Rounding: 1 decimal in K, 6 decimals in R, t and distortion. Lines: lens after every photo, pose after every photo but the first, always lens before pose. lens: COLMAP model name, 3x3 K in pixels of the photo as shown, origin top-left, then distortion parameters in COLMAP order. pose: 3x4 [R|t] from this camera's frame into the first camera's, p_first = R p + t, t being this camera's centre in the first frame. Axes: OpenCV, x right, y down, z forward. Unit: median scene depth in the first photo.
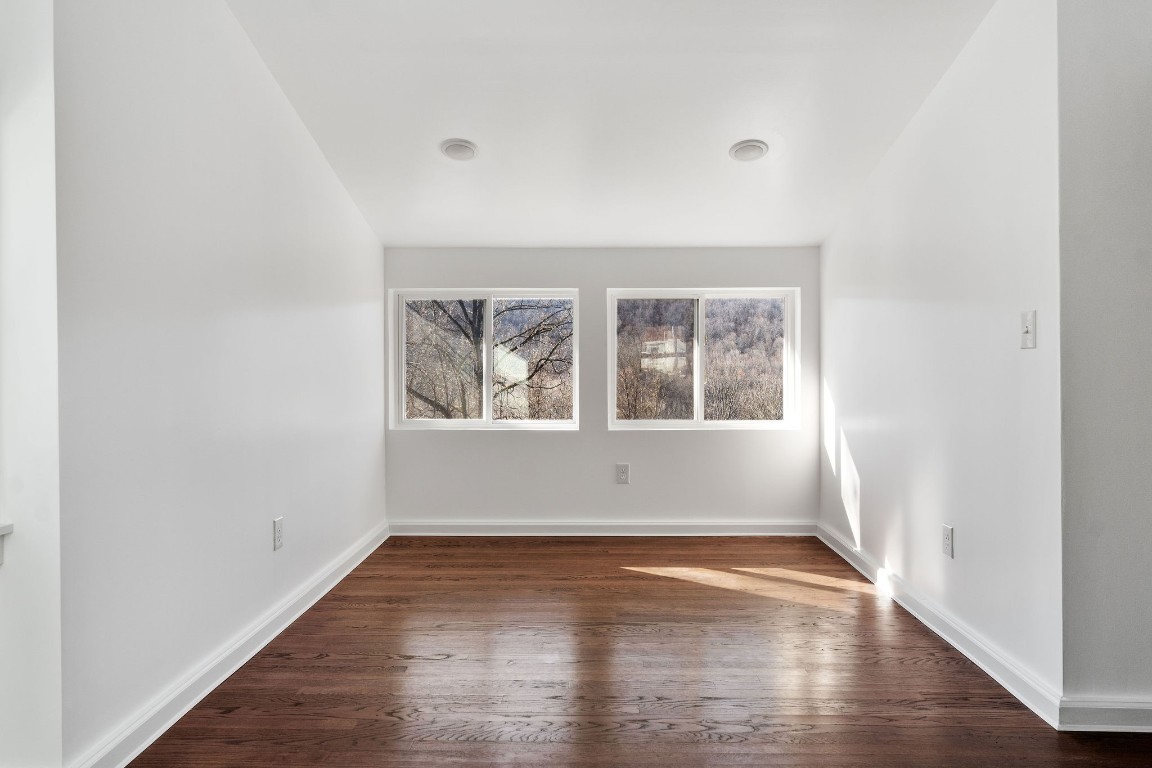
lens RADIAL K [[702.9, 0, 585.8], [0, 702.9, 377.3], [0, 0, 1]] dist [-0.000564, -0.000021]
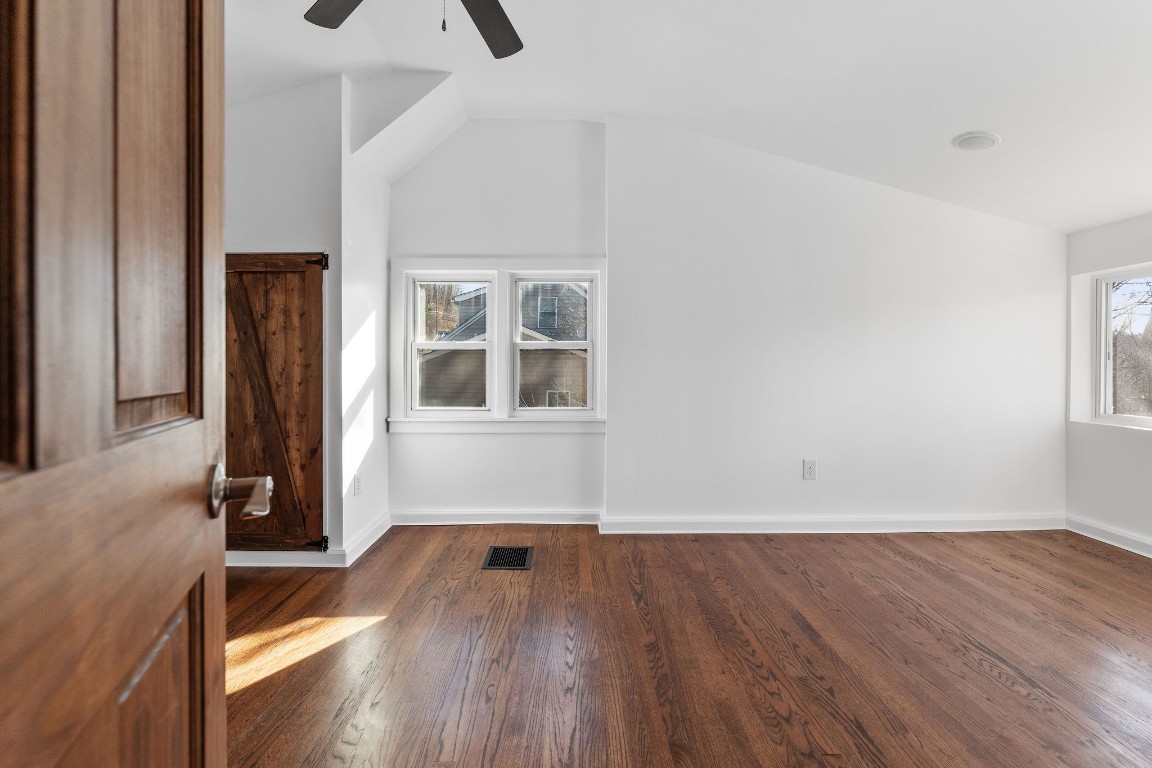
lens RADIAL K [[500.8, 0, 590.0], [0, 500.8, 369.8], [0, 0, 1]] dist [-0.000729, -0.000110]
pose [[0.044626, 0.010333, -0.998950, 0.538576], [-0.006819, 0.999926, 0.010038, 0.002343], [0.998980, 0.006364, 0.044693, 0.431333]]
